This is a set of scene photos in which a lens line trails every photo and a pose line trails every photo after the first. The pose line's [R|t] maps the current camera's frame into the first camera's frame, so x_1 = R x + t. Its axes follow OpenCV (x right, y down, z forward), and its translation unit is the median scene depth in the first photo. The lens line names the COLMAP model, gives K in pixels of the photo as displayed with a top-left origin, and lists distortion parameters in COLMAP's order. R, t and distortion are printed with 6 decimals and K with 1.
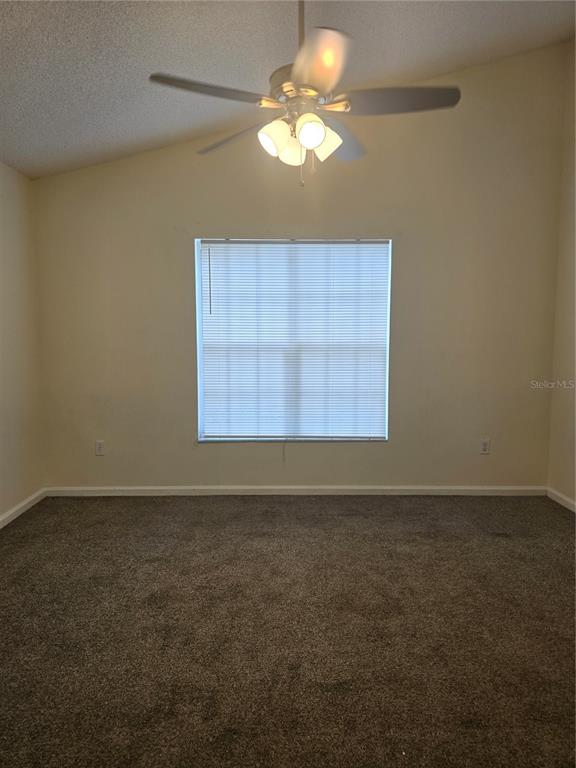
lens RADIAL K [[522.3, 0, 304.2], [0, 522.3, 363.9], [0, 0, 1]] dist [0.032074, 0.001088]
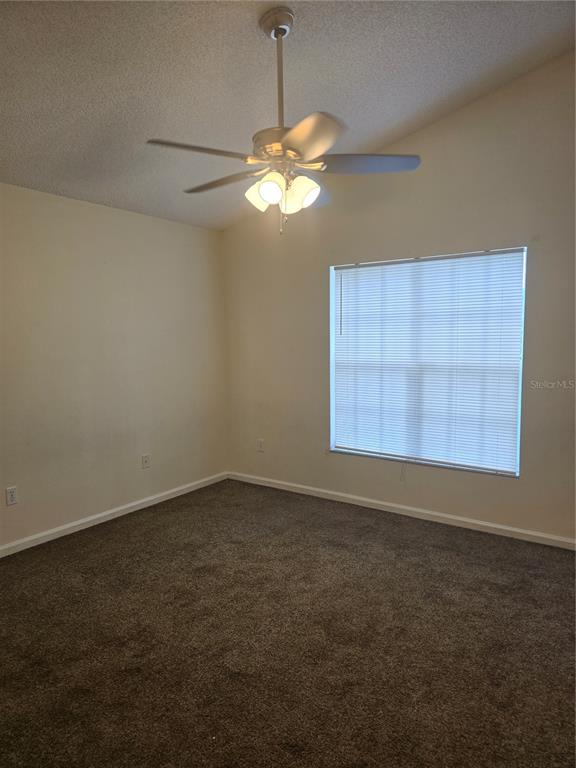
lens RADIAL K [[522.7, 0, 291.1], [0, 522.7, 379.9], [0, 0, 1]] dist [0.038487, -0.020052]
pose [[0.813891, 0.045981, -0.579196, 0.364224], [-0.033428, 0.998918, 0.032329, -0.032966], [0.580056, -0.006951, 0.814547, 0.063982]]
